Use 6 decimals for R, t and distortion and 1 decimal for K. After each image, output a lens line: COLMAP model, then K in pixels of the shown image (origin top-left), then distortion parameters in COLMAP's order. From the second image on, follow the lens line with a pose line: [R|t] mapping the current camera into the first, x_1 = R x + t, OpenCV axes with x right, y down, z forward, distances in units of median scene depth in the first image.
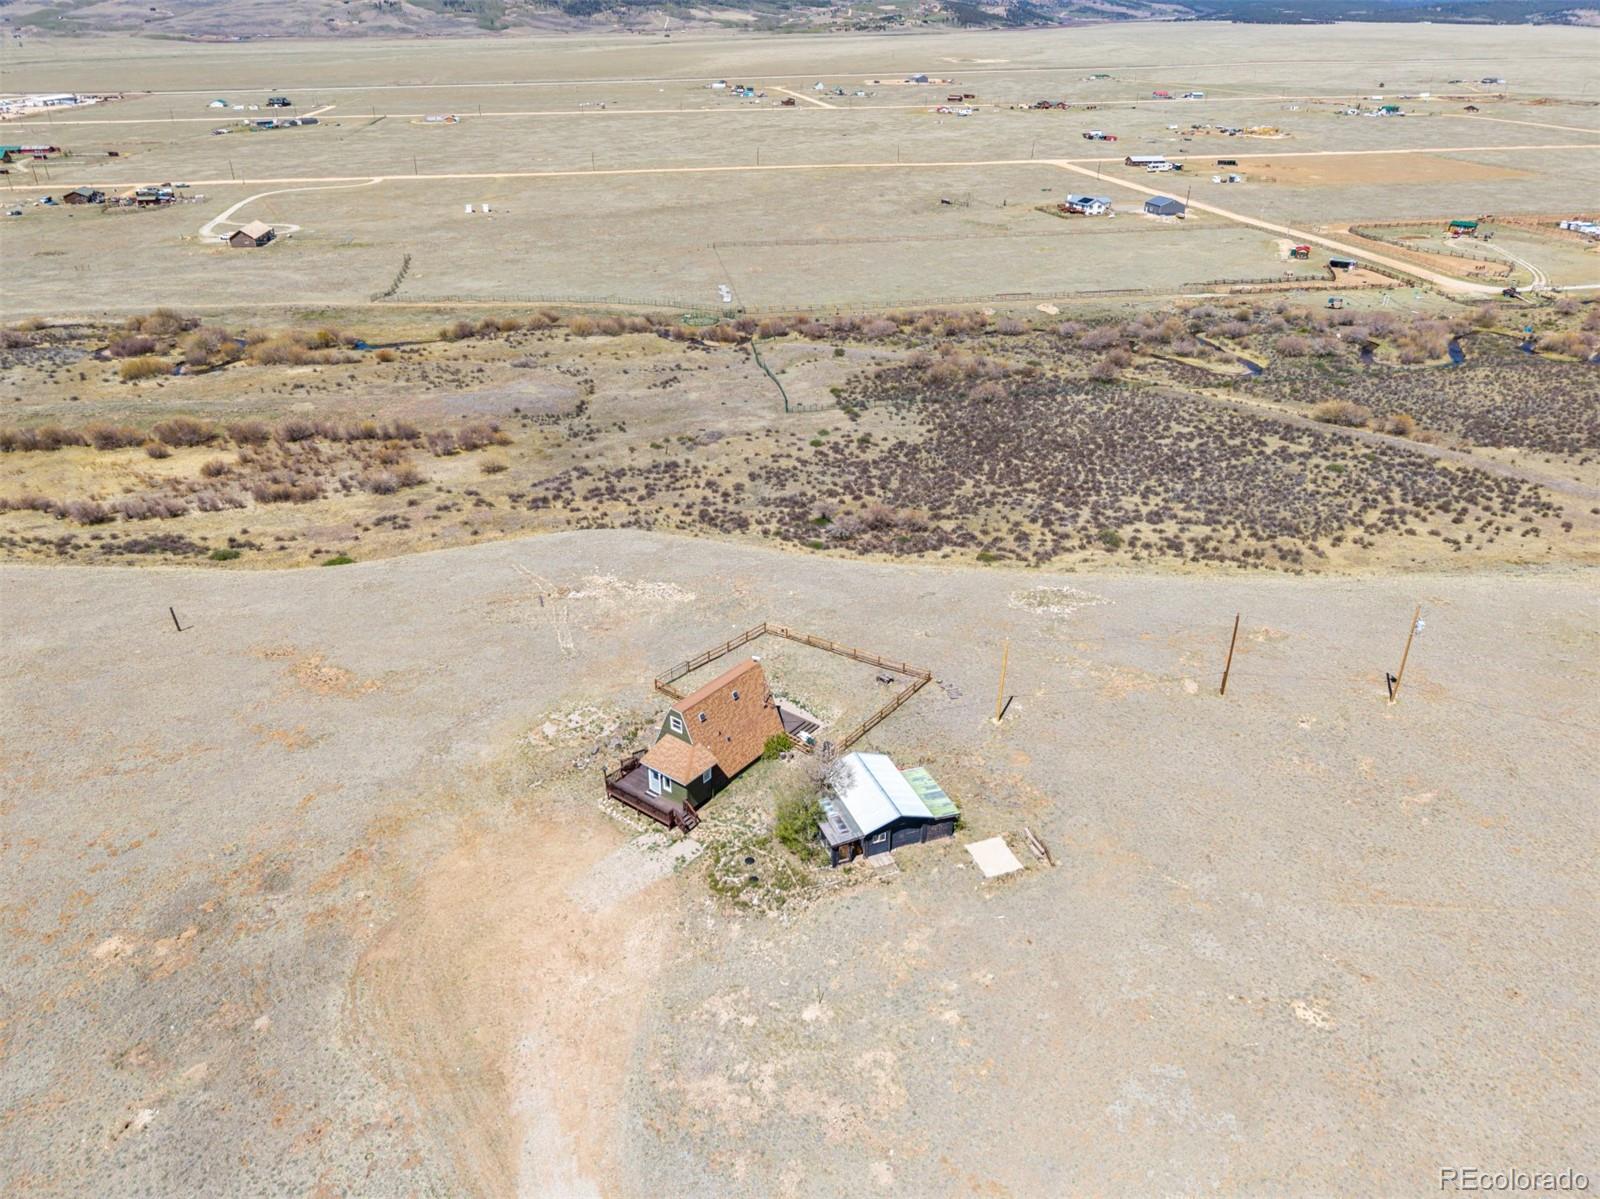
lens RADIAL K [[1071.0, 0, 801.4], [0, 1071.0, 608.7], [0, 0, 1]] dist [0.014020, -0.009223]
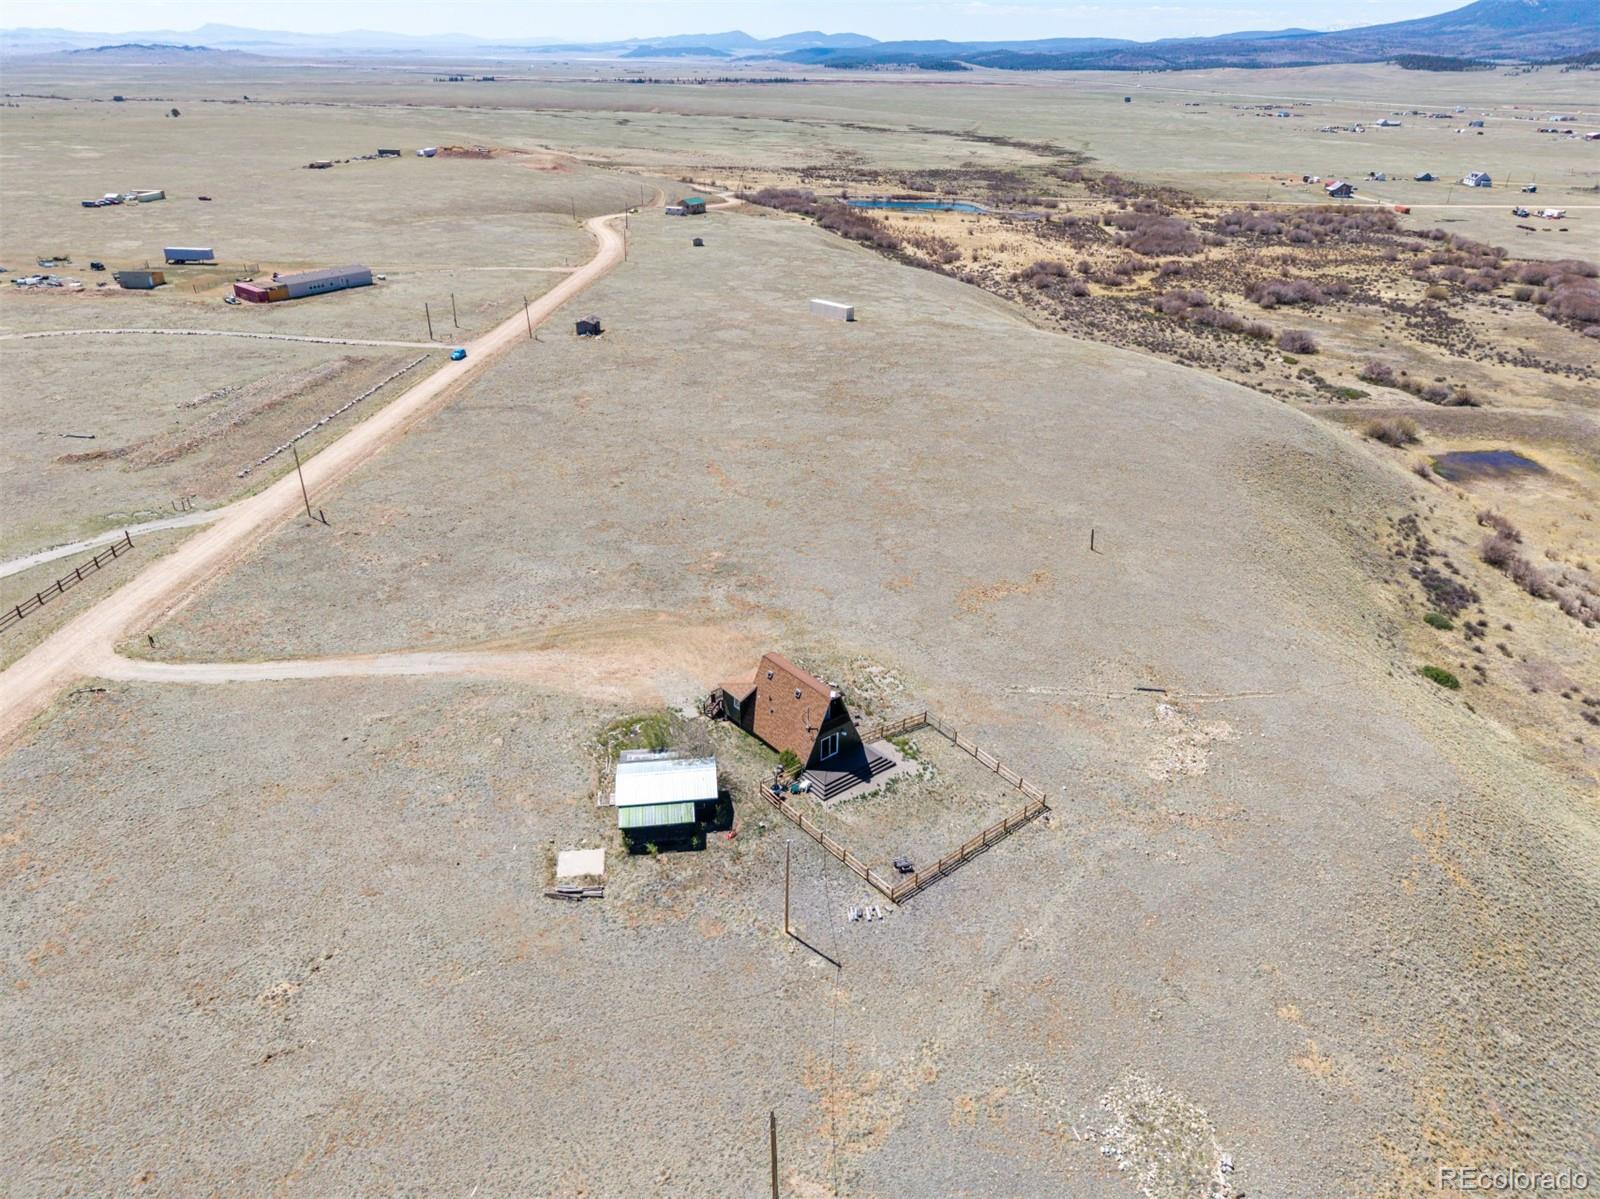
lens RADIAL K [[1055.3, 0, 800.3], [0, 1055.3, 604.2], [0, 0, 1]] dist [0.036468, -0.002594]
pose [[-0.235501, 0.436176, -0.868499, 0.309837], [-0.468061, 0.732267, 0.494677, -0.193181], [0.851739, 0.523007, 0.031708, 0.338019]]
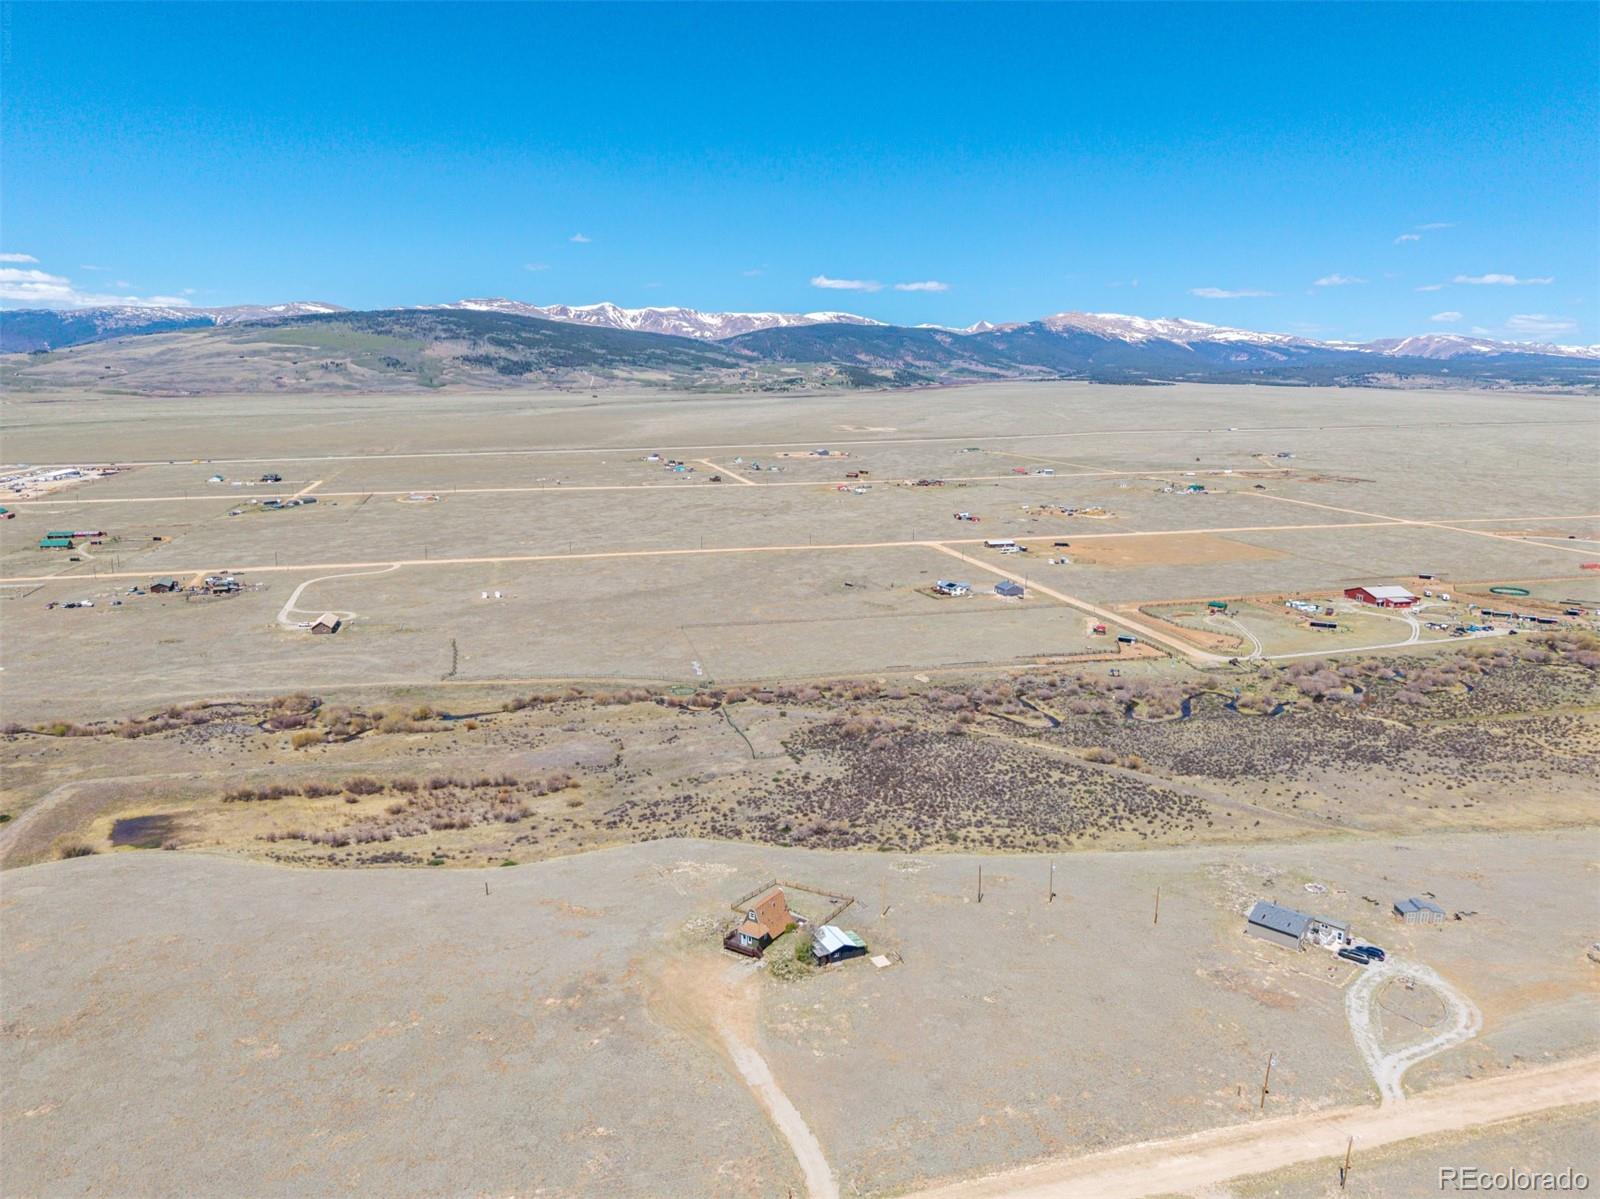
lens RADIAL K [[1088.4, 0, 799.8], [0, 1088.4, 608.2], [0, 0, 1]] dist [0.044559, -0.051190]
pose [[0.996740, -0.010507, 0.079993, -0.071550], [0.032531, 0.959654, -0.279296, 0.047992], [-0.073832, 0.280988, 0.956867, -0.577009]]
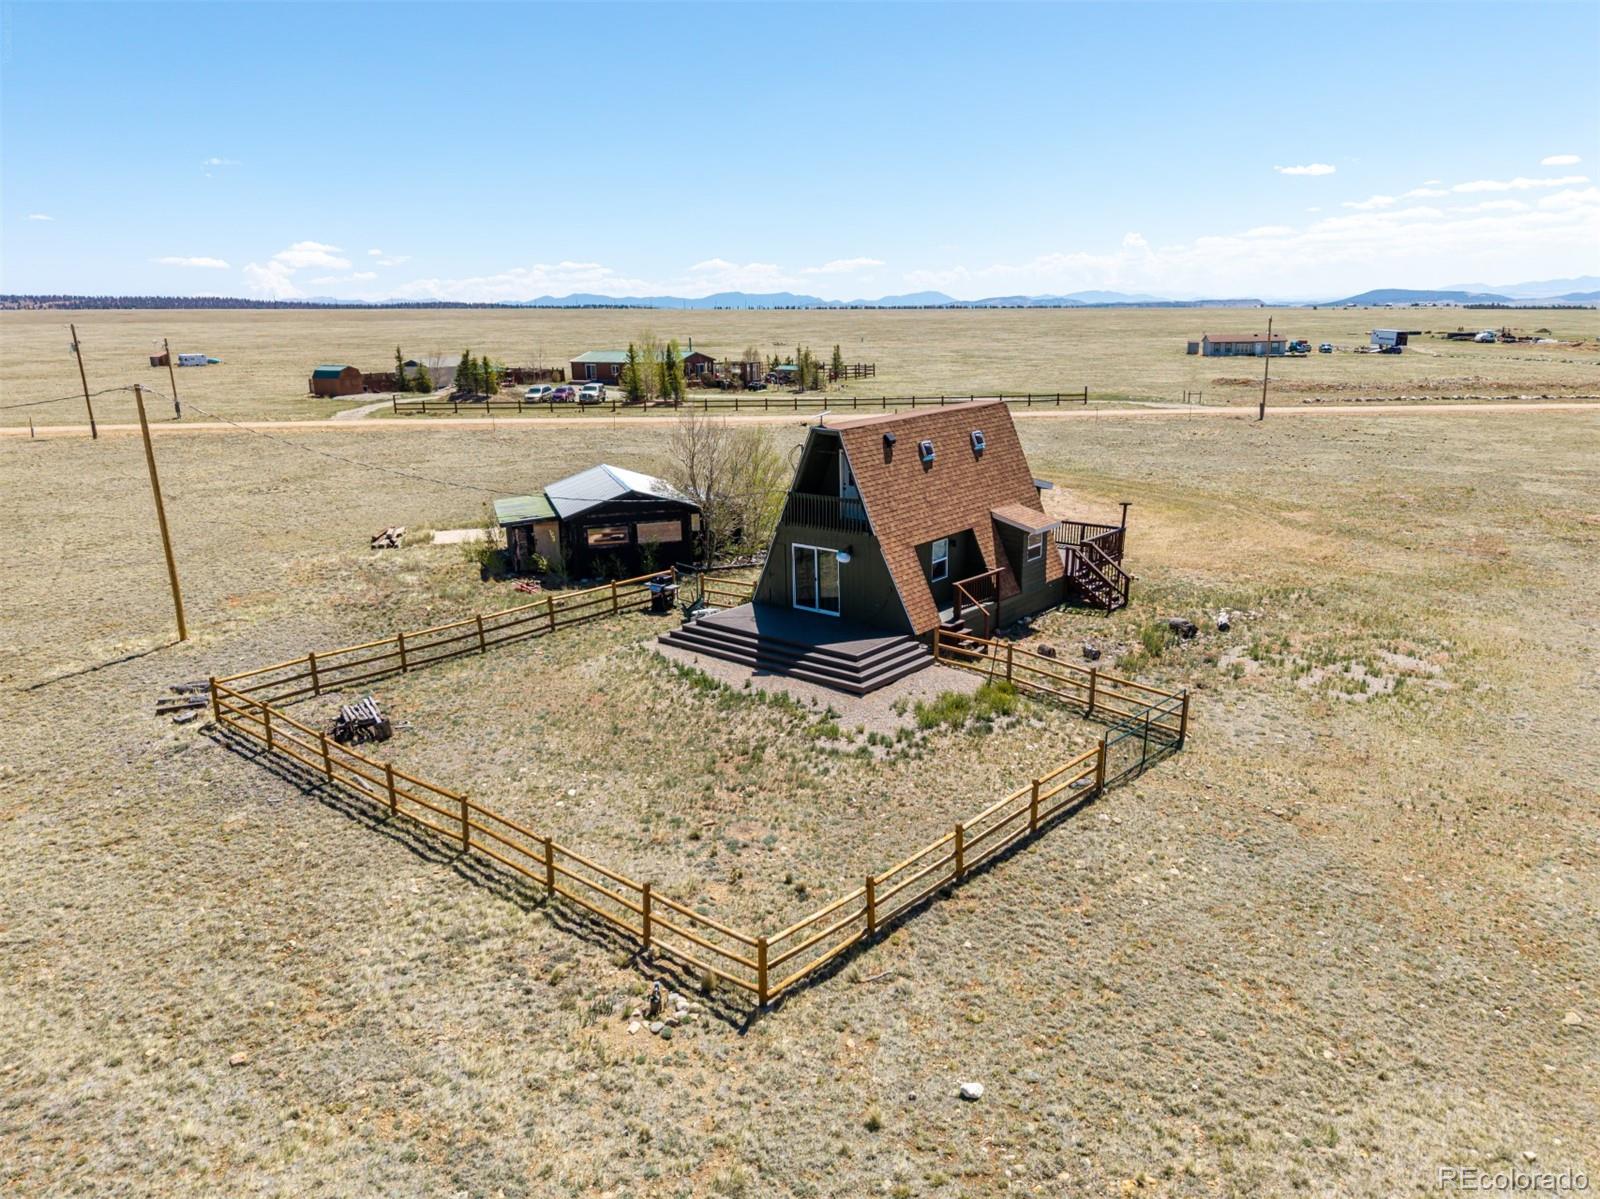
lens RADIAL K [[1111.8, 0, 804.7], [0, 1111.8, 623.0], [0, 0, 1]] dist [0.031340, -0.037931]
pose [[-0.997730, -0.009411, 0.066675, -0.023737], [0.039814, 0.716110, 0.696851, -0.064535], [-0.054304, 0.697924, -0.714110, 0.502344]]
